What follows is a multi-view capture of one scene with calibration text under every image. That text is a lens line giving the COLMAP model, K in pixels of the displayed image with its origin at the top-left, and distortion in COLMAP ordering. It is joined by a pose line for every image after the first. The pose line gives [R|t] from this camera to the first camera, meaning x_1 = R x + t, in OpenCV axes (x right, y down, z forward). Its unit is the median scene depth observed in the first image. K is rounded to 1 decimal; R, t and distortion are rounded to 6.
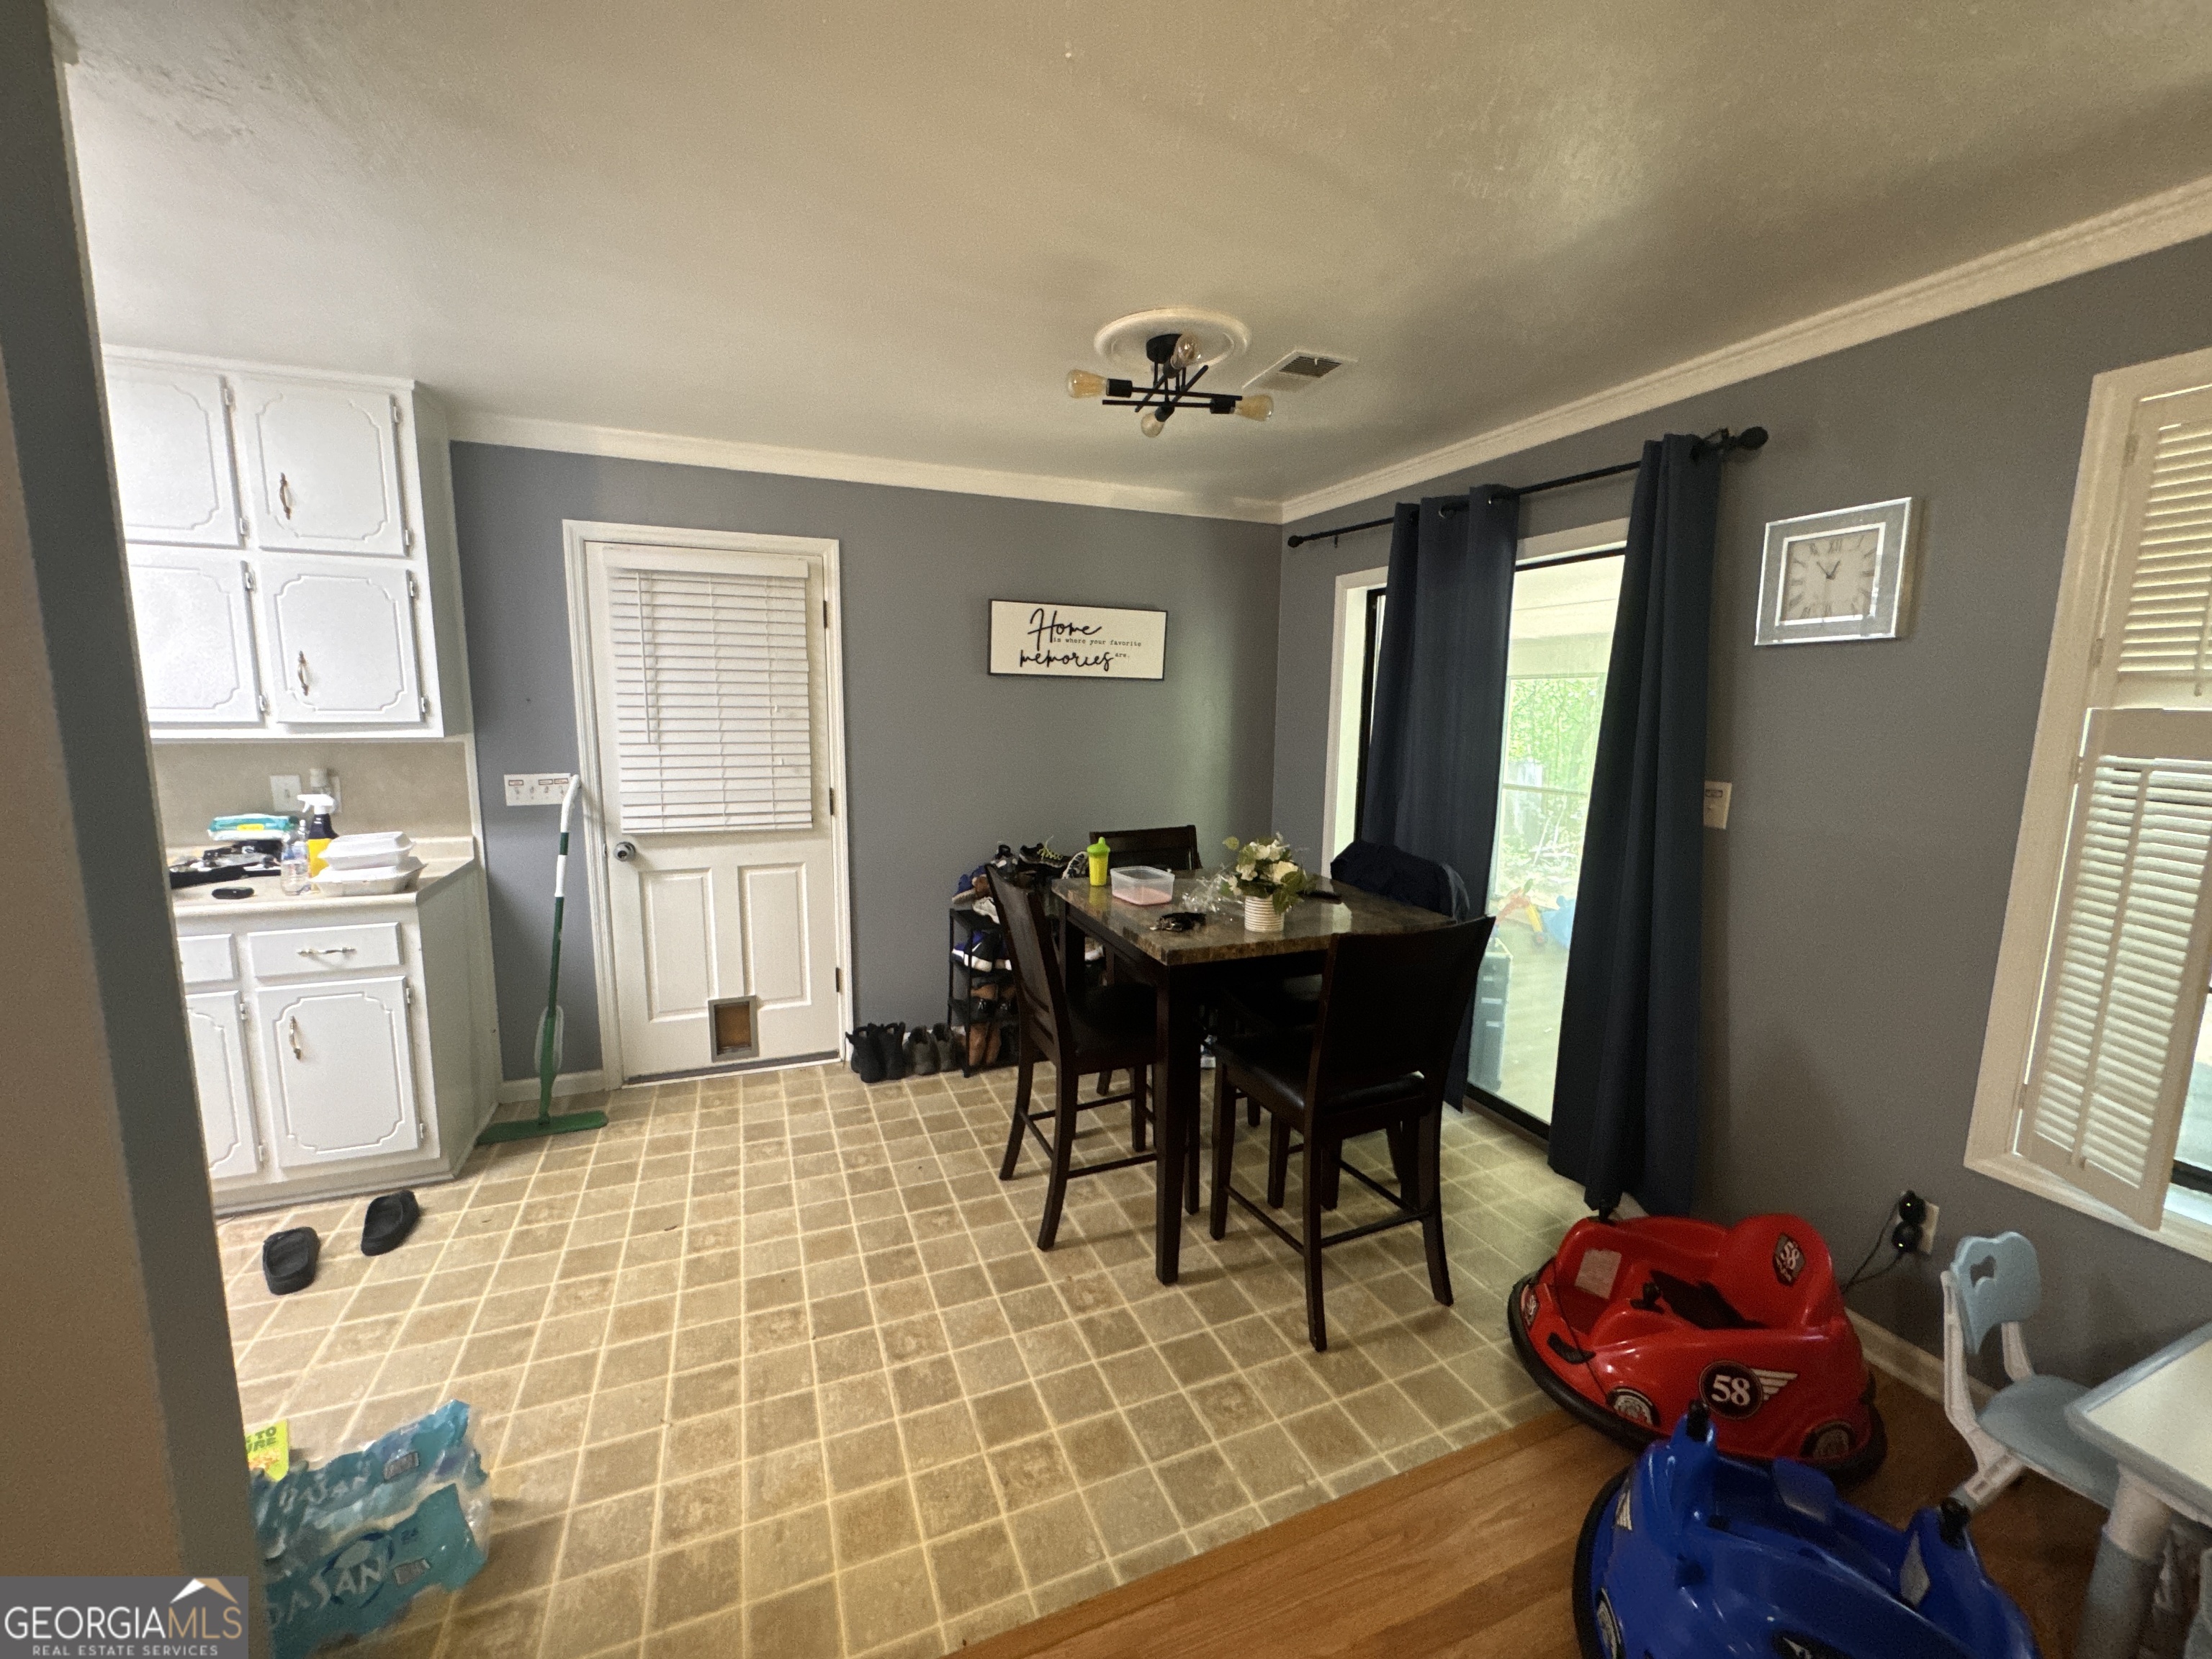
lens RADIAL K [[882.7, 0, 1100.6], [0, 882.7, 829.9], [0, 0, 1]] dist [-0.001815, 0.000060]
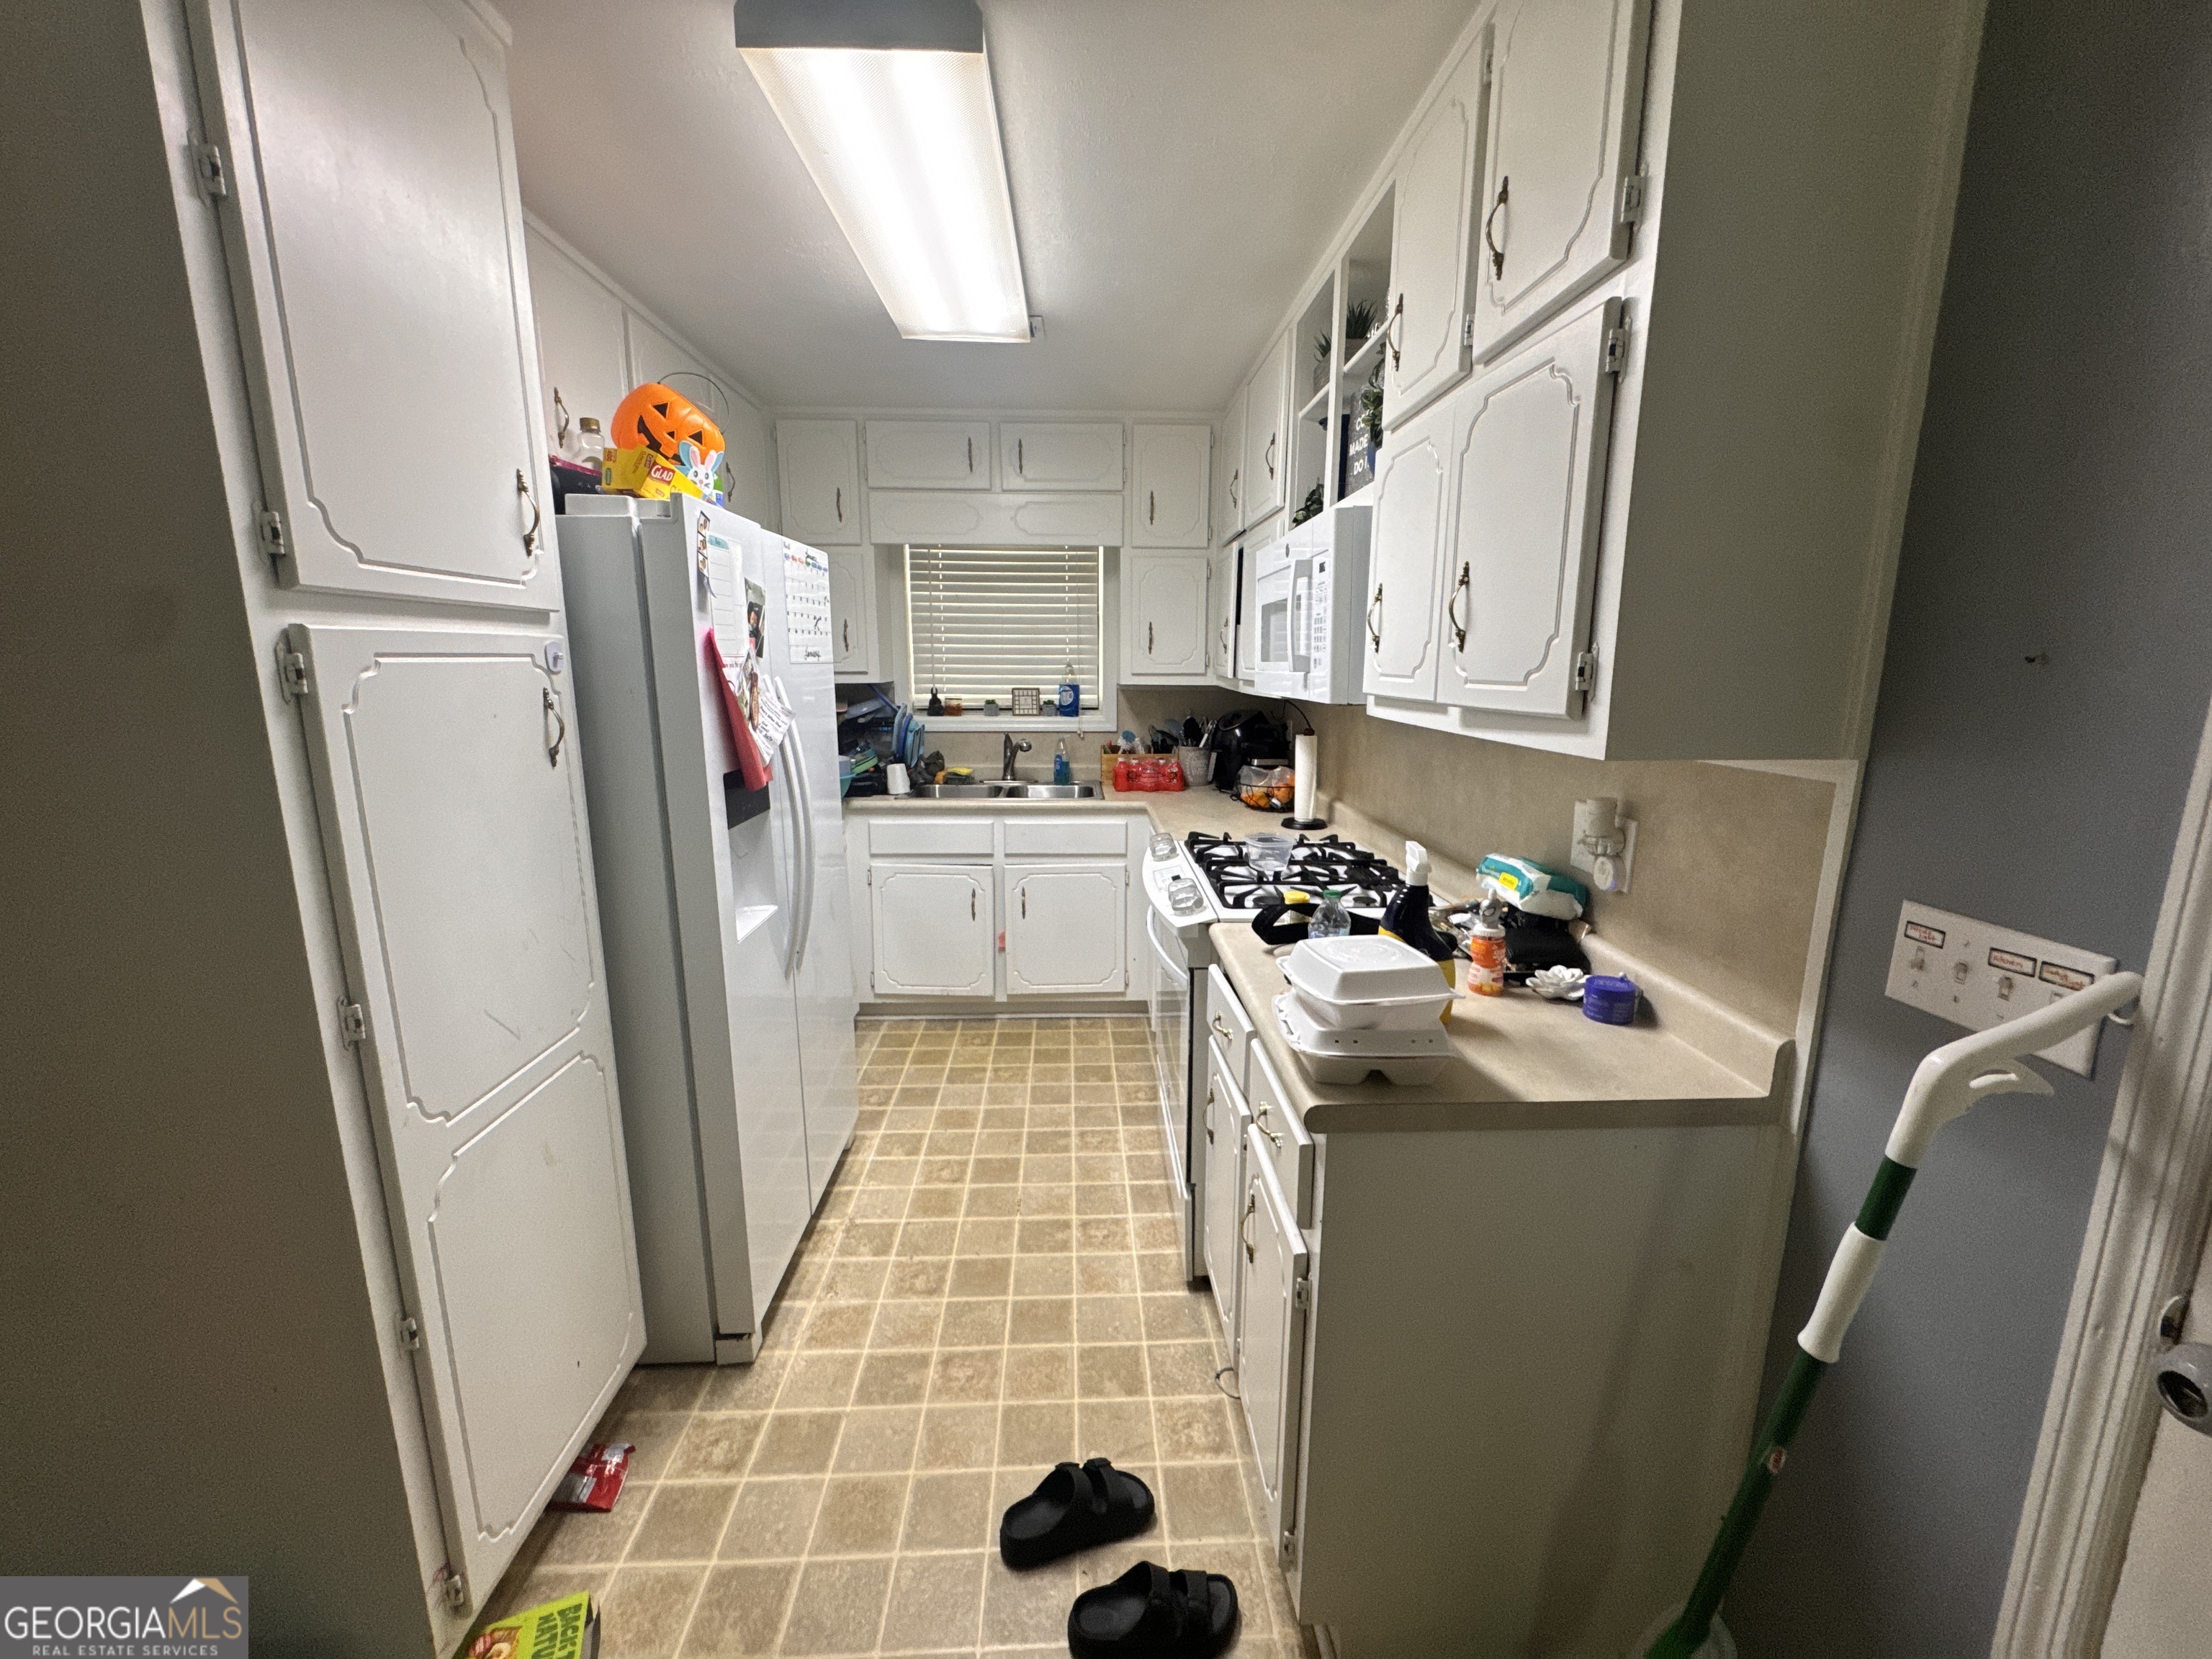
lens RADIAL K [[882.7, 0, 1111.0], [0, 882.7, 824.0], [0, 0, 1]] dist [-0.001815, 0.000060]
pose [[-0.324580, 0.167804, -0.930854, -0.298688], [-0.136765, 0.965469, 0.221732, -0.119889], [0.935918, 0.199279, -0.290422, 0.826712]]
